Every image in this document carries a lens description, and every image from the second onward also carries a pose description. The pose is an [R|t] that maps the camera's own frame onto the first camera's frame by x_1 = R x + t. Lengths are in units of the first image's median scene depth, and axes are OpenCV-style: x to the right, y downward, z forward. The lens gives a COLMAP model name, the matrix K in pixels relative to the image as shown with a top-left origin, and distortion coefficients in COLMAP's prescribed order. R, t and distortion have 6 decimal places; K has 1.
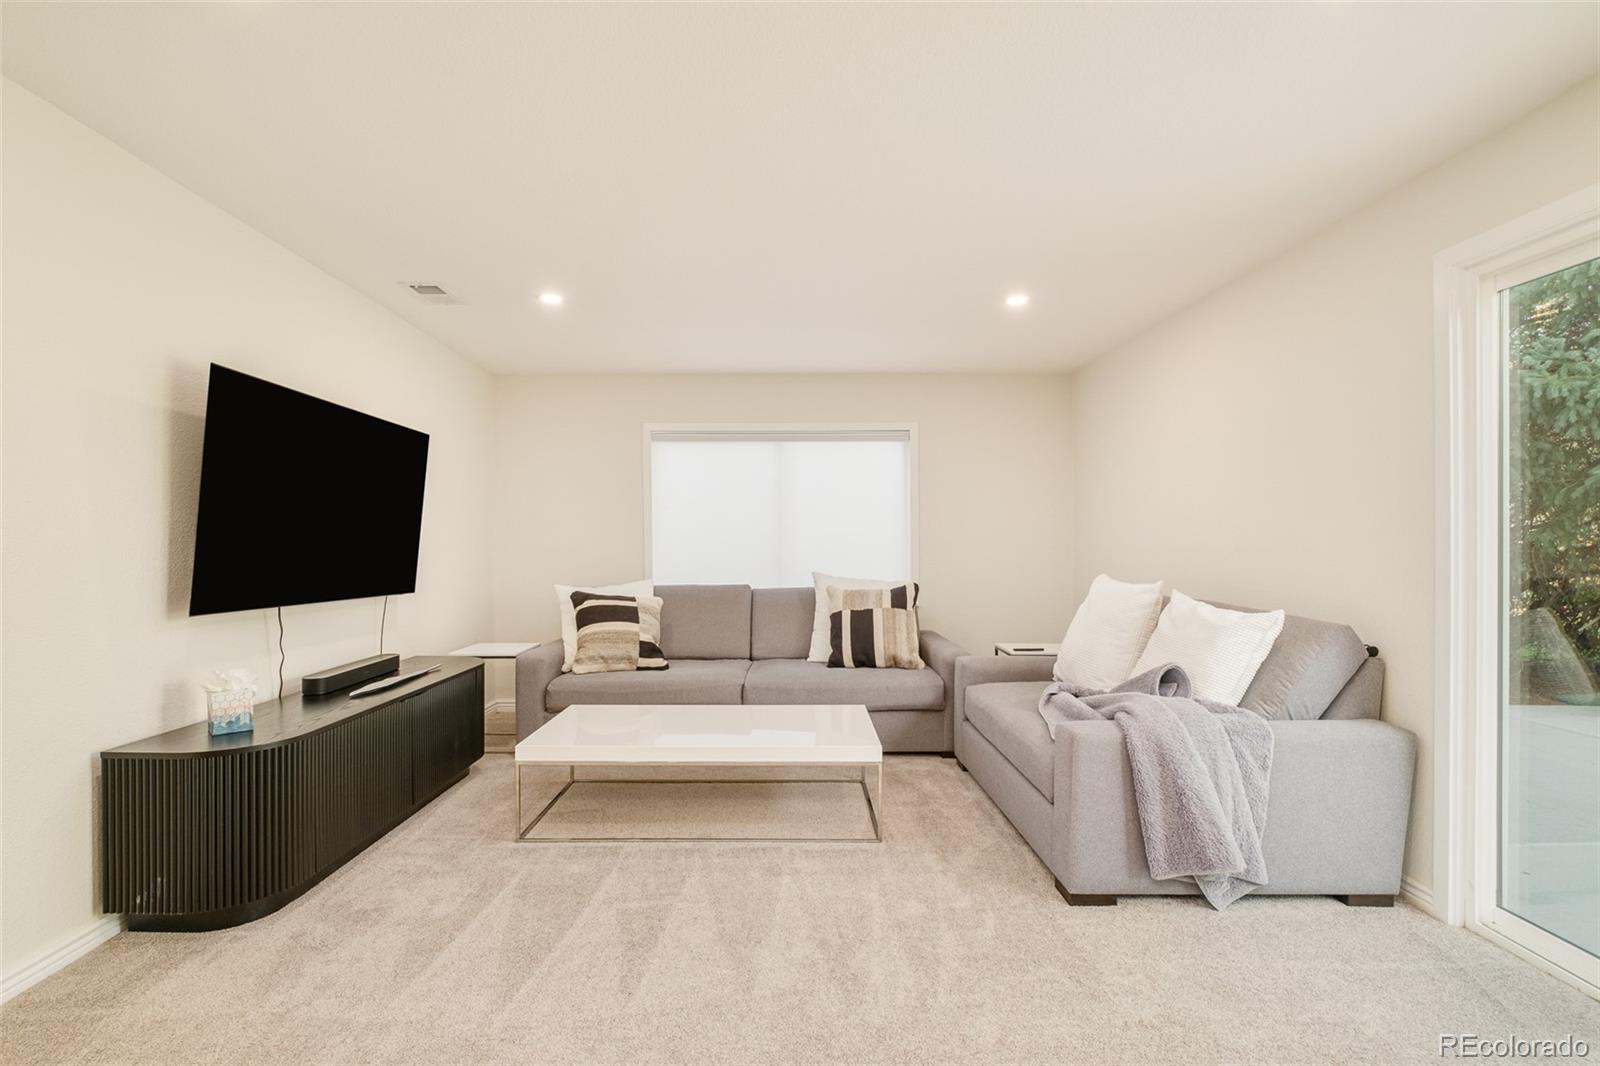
lens RADIAL K [[722.4, 0, 807.1], [0, 722.4, 540.0], [0, 0, 1]] dist [-0.001061, -0.000126]
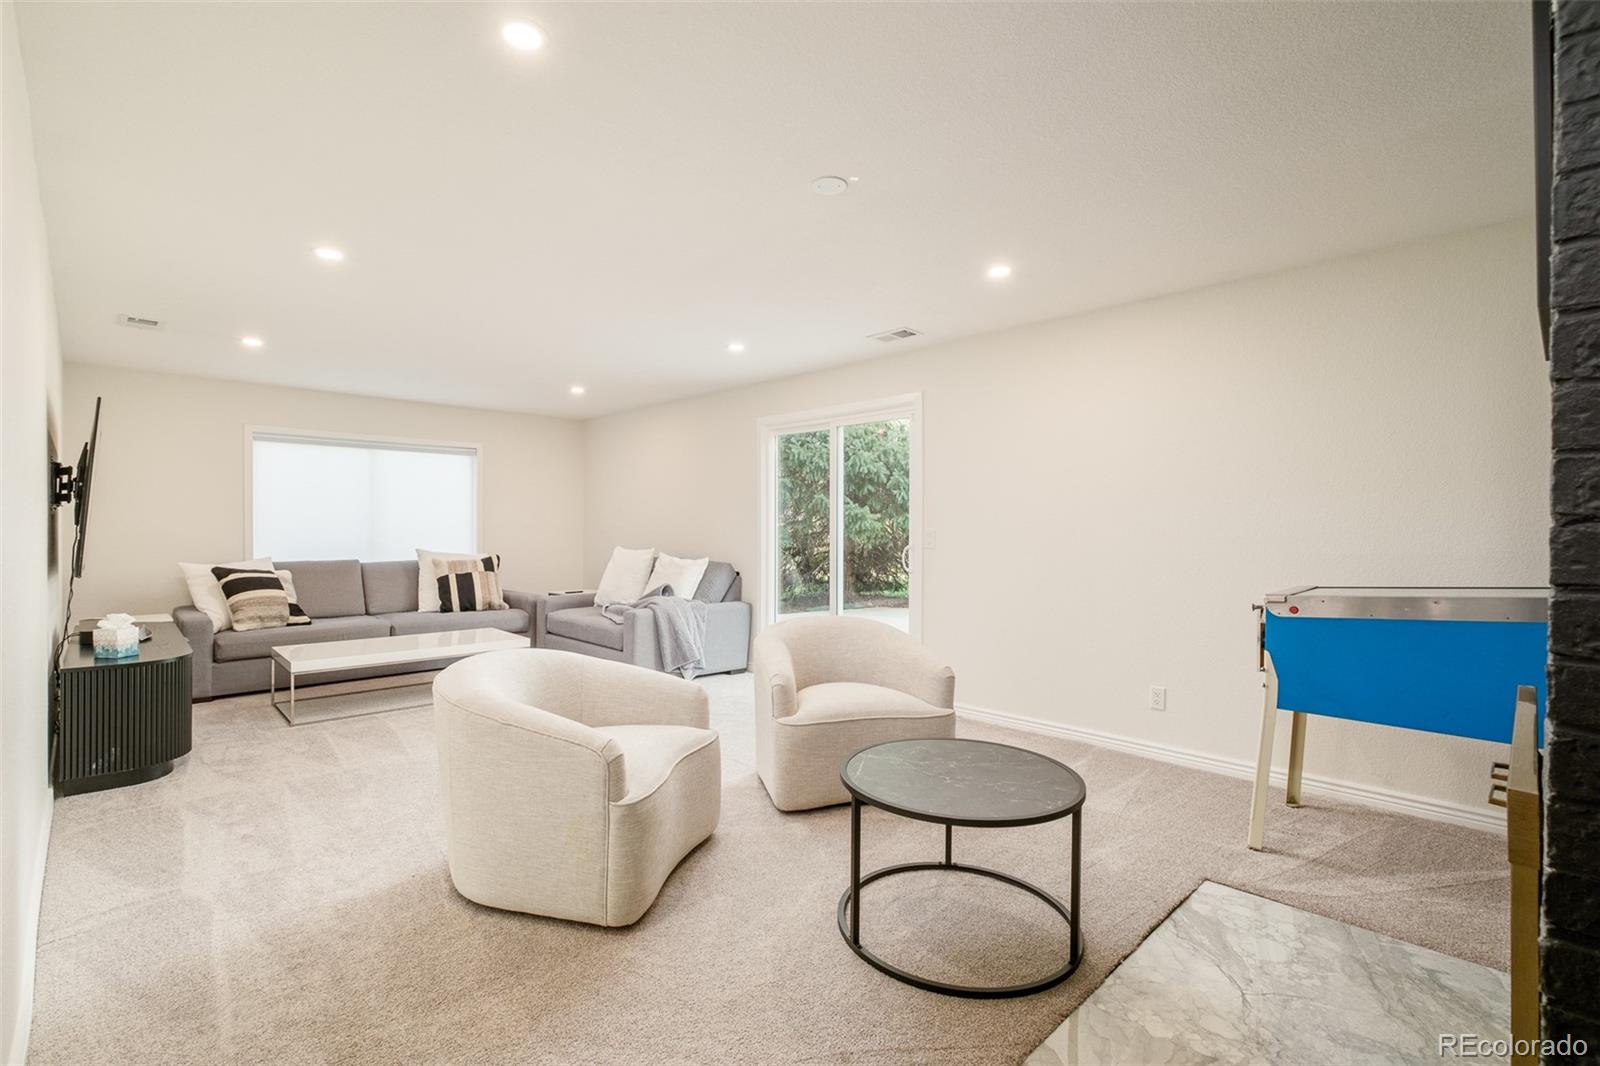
lens RADIAL K [[722.4, 0, 807.1], [0, 722.4, 540.0], [0, 0, 1]] dist [-0.001061, -0.000126]
pose [[0.708787, -0.006873, 0.705389, -0.482038], [-0.006150, 0.999854, 0.015922, 0.001055], [-0.705396, -0.015624, 0.708641, -0.557241]]
